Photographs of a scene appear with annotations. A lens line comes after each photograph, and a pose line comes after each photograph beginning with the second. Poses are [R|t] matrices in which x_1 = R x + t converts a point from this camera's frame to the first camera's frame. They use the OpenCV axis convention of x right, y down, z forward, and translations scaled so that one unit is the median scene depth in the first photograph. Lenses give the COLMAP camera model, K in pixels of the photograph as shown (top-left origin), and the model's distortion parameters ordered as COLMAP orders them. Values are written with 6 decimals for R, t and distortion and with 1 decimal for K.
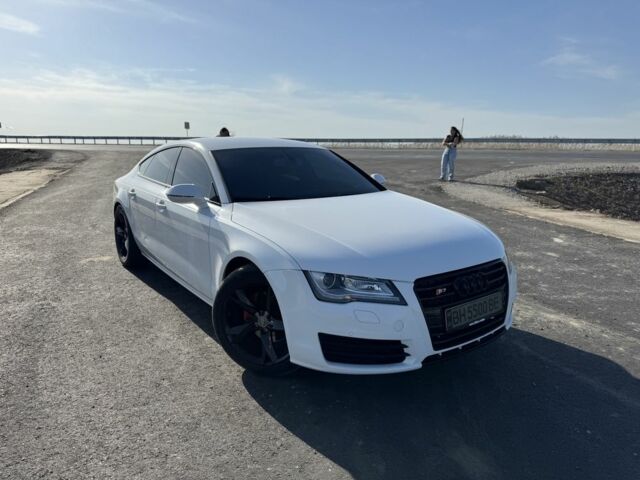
lens RADIAL K [[438.0, 0, 320.1], [0, 438.0, 239.2], [0, 0, 1]] dist [0.035193, -0.000347]
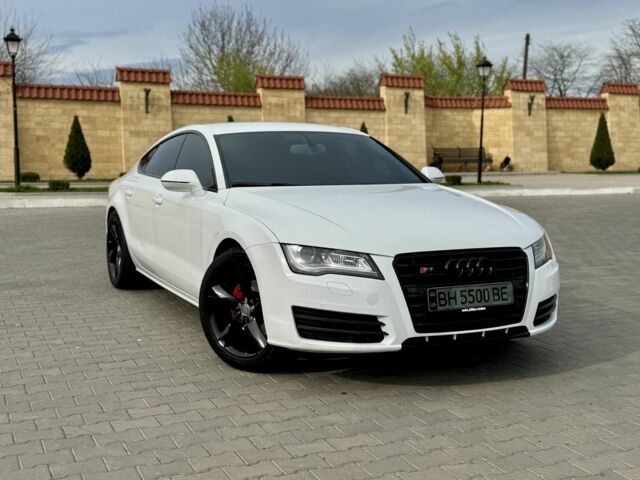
lens RADIAL K [[785.8, 0, 319.1], [0, 785.8, 241.4], [0, 0, 1]] dist [0.044986, 0.000000]
pose [[0.983733, 0.017908, -0.178744, 0.352865], [-0.037320, 0.993683, -0.105837, 0.246959], [0.175720, 0.110786, 0.978187, -0.685449]]
